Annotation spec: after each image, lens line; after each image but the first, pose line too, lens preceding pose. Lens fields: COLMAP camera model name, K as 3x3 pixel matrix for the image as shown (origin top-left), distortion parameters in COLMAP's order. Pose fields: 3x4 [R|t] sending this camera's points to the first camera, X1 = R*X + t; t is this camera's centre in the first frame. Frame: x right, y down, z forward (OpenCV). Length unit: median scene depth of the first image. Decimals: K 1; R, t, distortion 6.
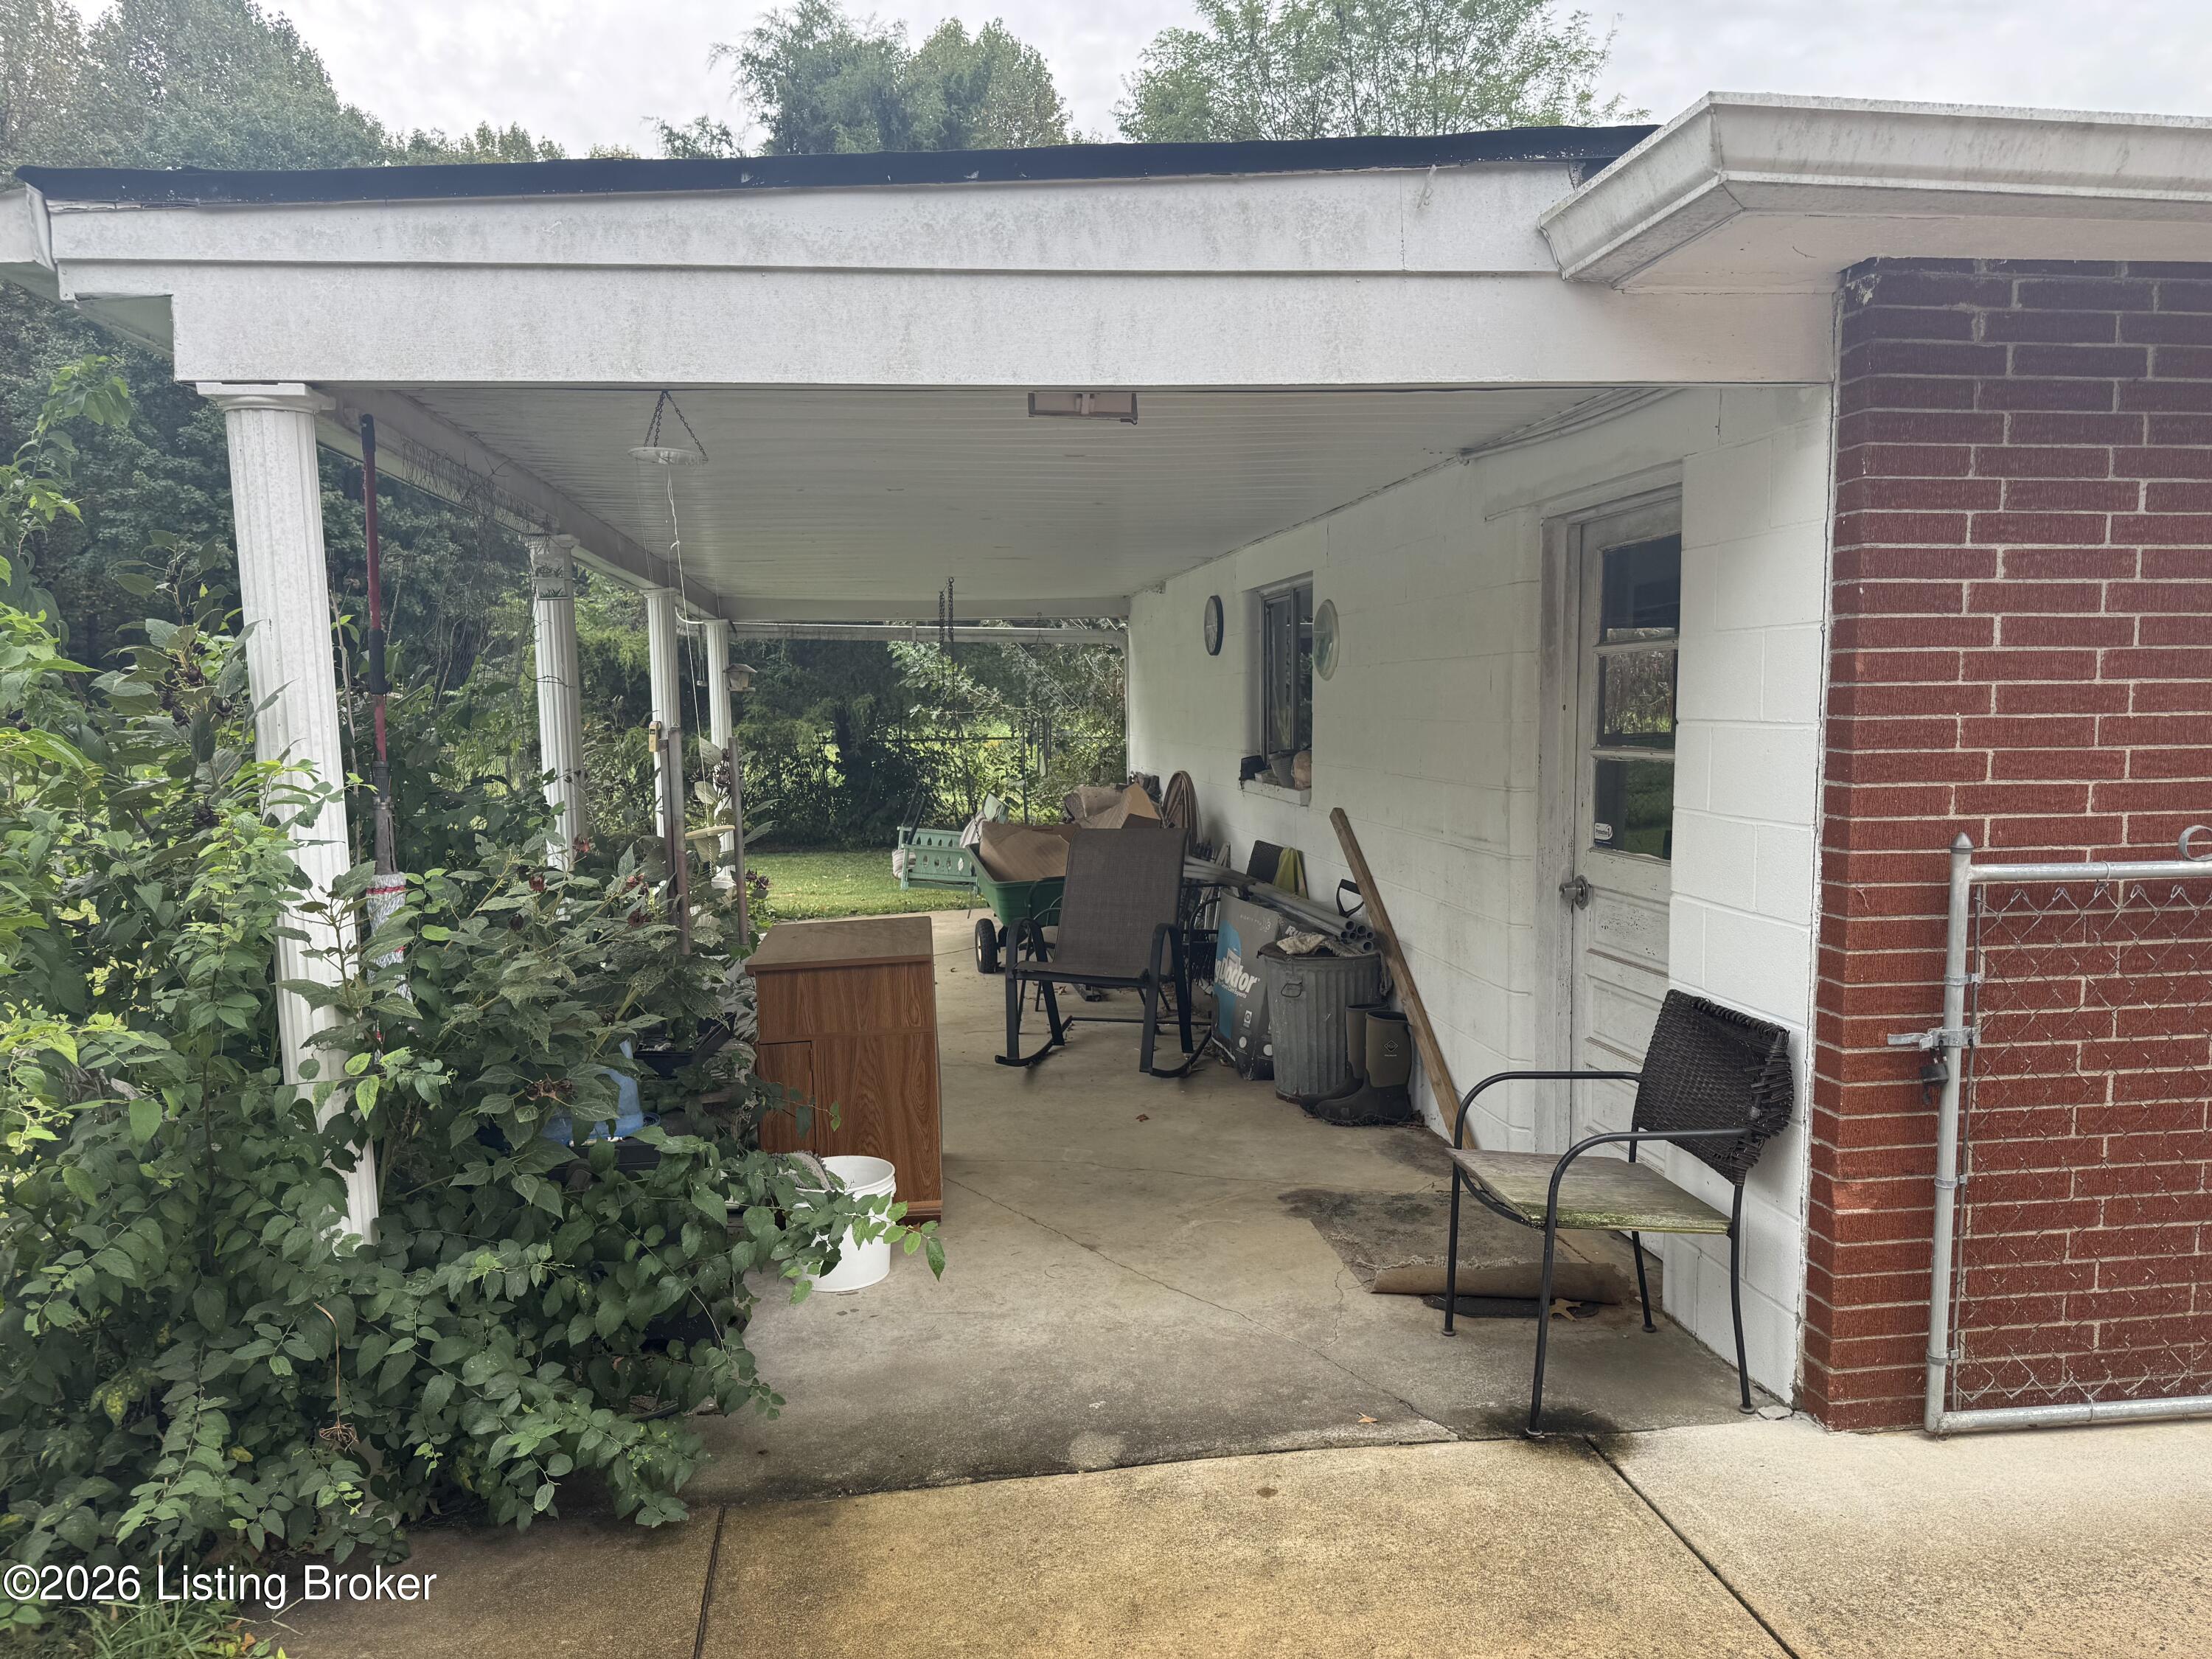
lens RADIAL K [[1549.9, 0, 1105.6], [0, 1549.9, 837.8], [0, 0, 1]] dist [0.051624, -0.058878]
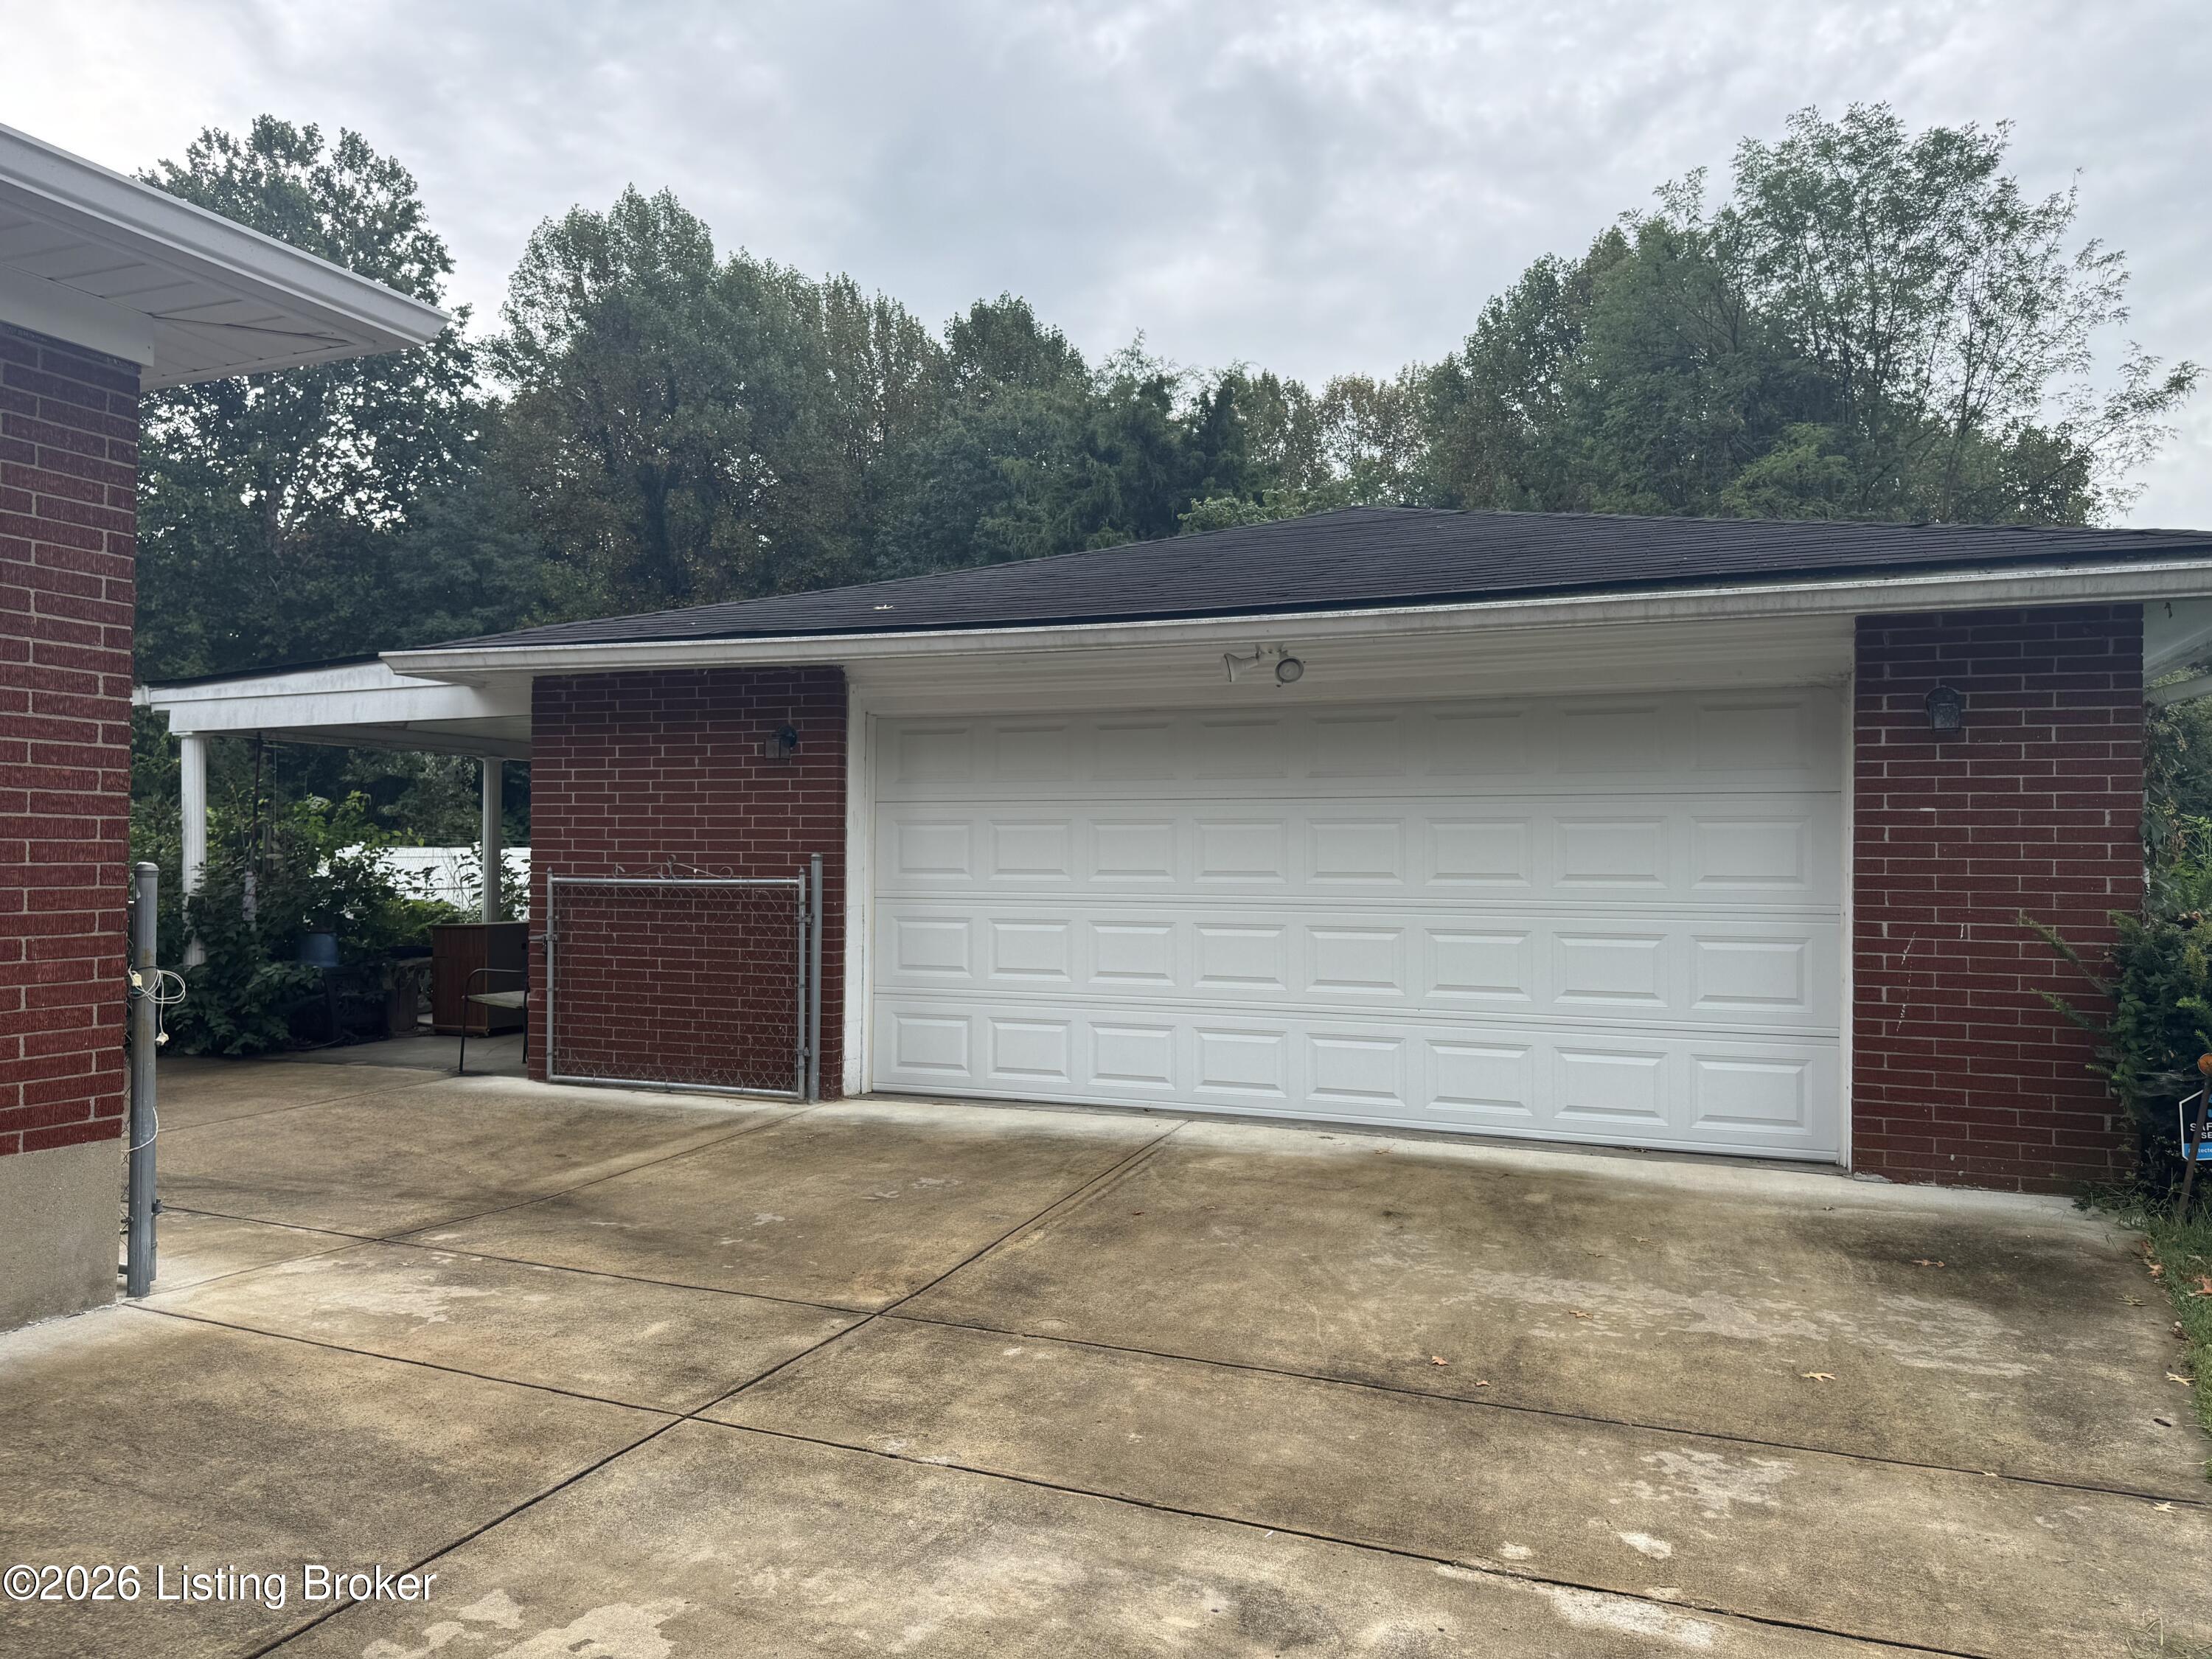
lens RADIAL K [[1549.9, 0, 1101.8], [0, 1549.9, 832.0], [0, 0, 1]] dist [0.051624, -0.058878]
pose [[0.868706, 0.012679, -0.495165, 2.780792], [-0.066183, 0.993680, -0.090665, 0.124770], [0.490886, 0.111533, 0.864055, -0.983996]]
